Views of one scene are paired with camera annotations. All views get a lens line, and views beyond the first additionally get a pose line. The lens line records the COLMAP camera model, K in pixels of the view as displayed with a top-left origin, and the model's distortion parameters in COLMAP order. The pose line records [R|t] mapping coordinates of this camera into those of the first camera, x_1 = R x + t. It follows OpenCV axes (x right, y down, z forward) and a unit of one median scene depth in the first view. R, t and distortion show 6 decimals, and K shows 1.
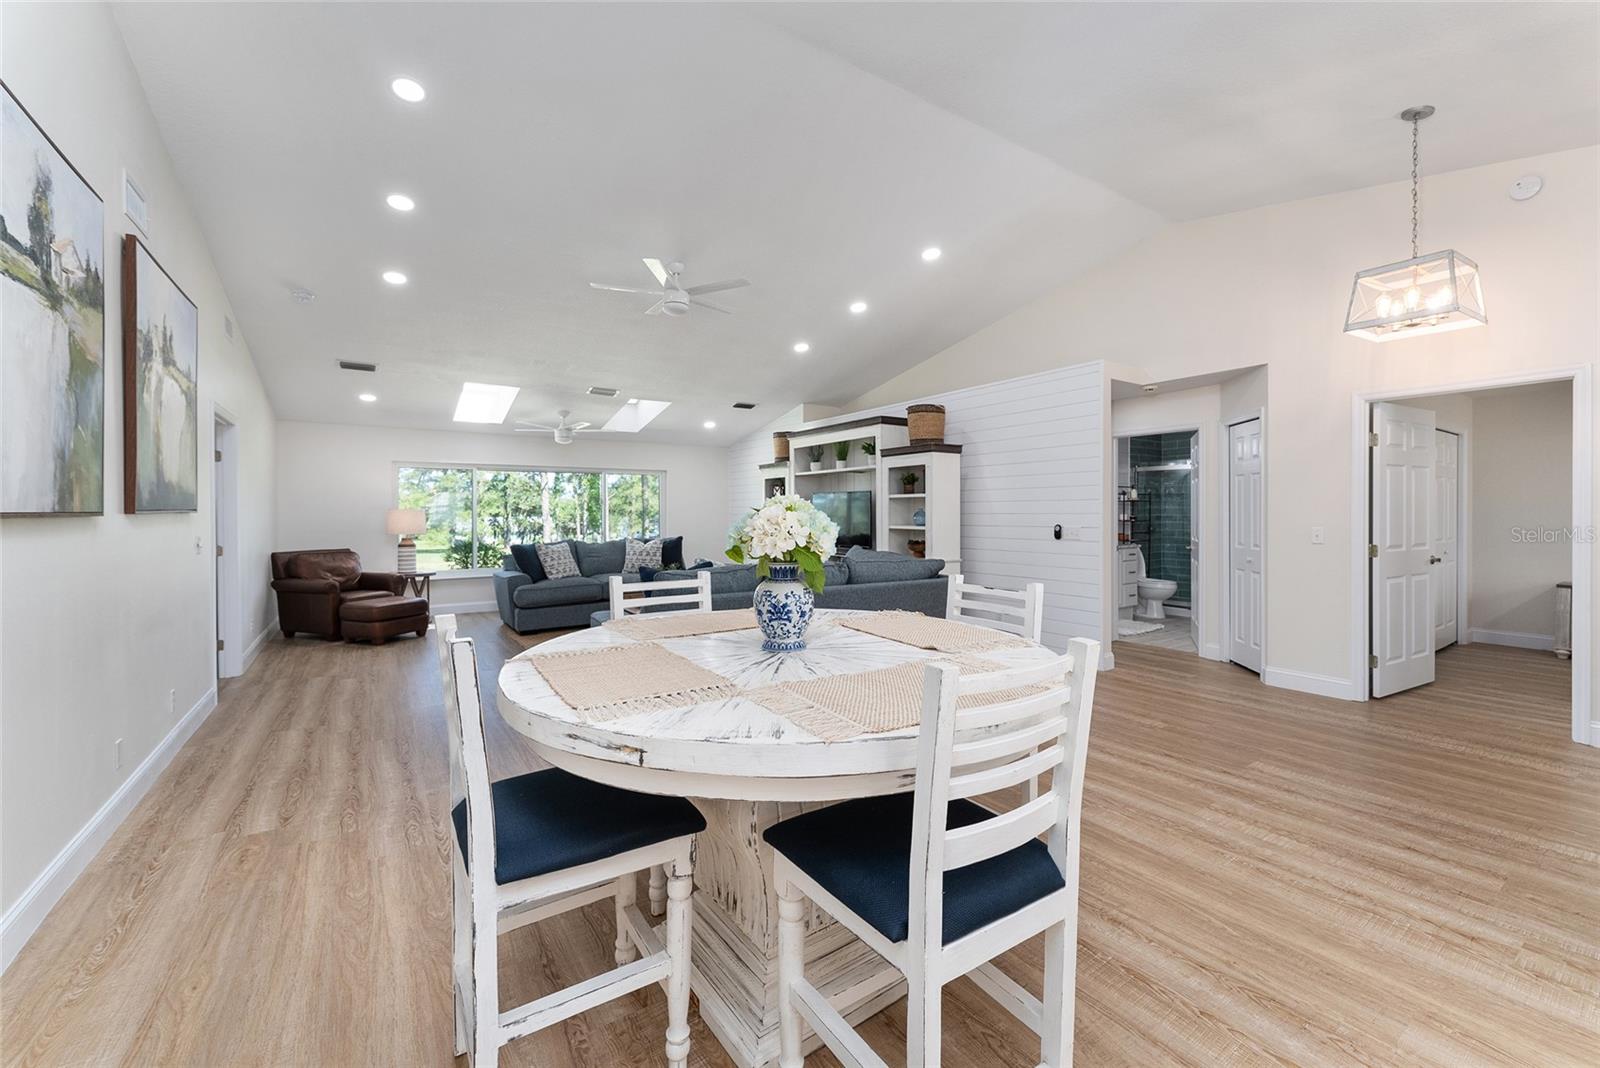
lens RADIAL K [[642.4, 0, 807.3], [0, 642.4, 521.5], [0, 0, 1]] dist [-0.007906, -0.000372]
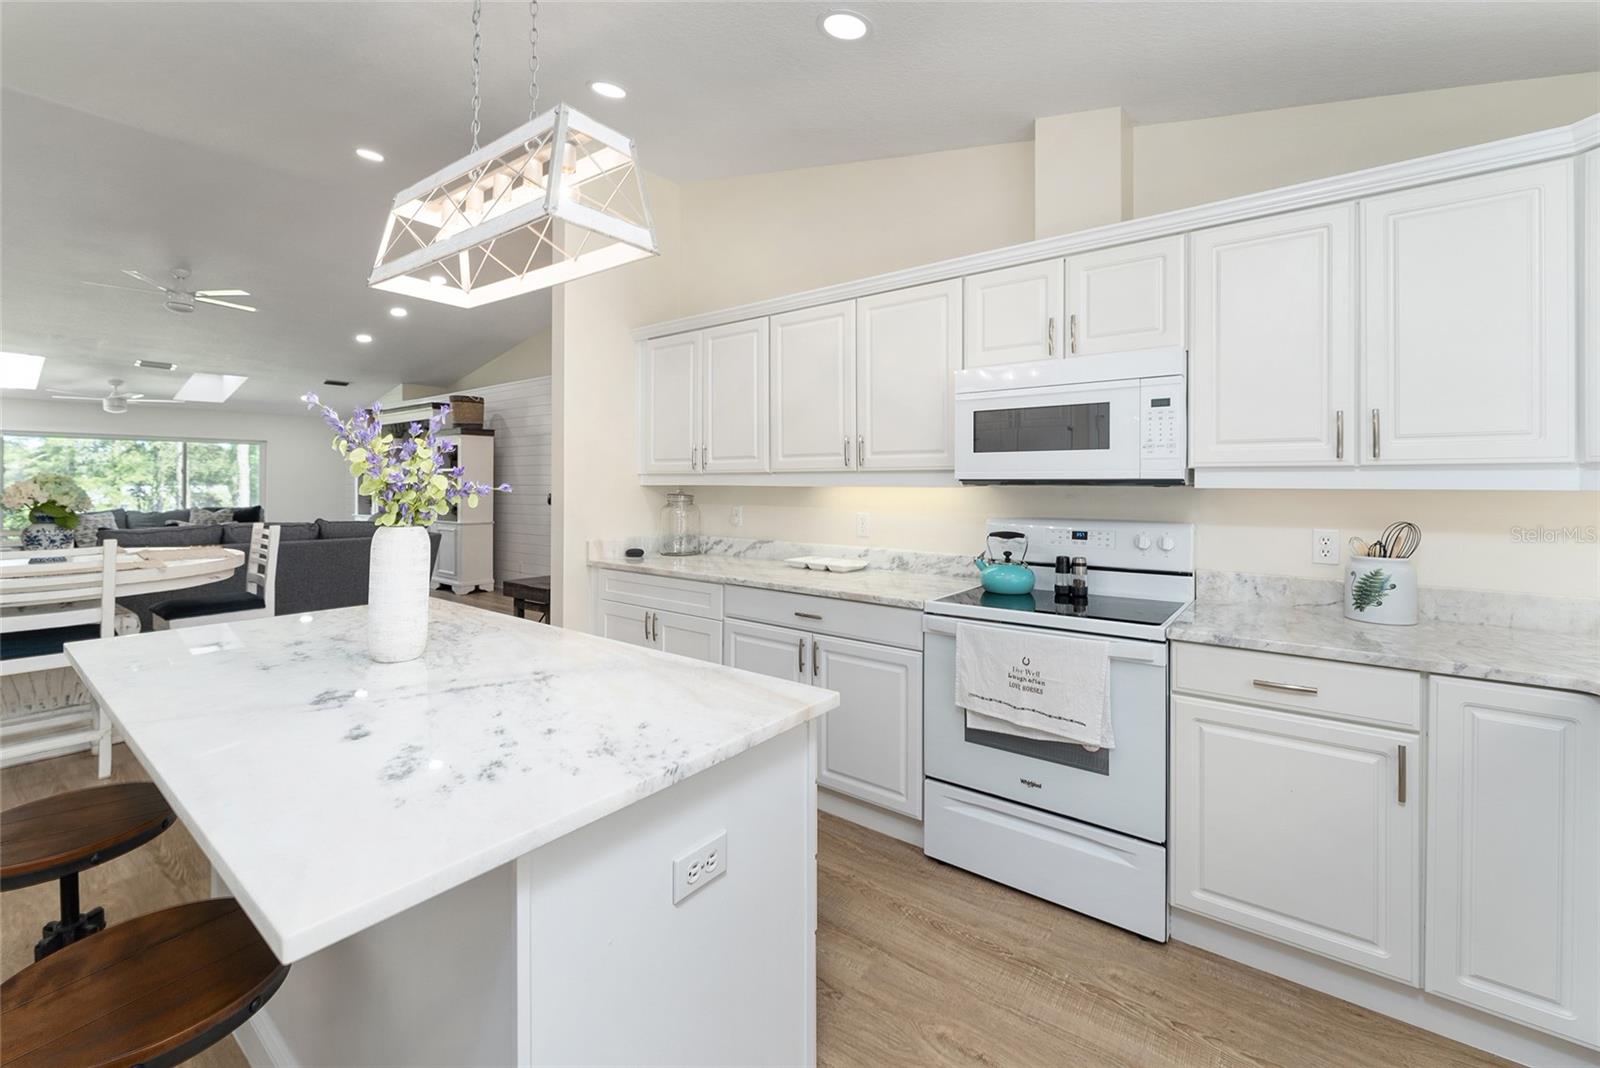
lens RADIAL K [[642.4, 0, 773.3], [0, 642.4, 487.9], [0, 0, 1]] dist [-0.007906, -0.000372]
pose [[0.946000, 0.003012, 0.324152, 0.326824], [-0.000843, 0.999976, -0.006833, 0.001502], [-0.324165, 0.006191, 0.945980, -0.326886]]
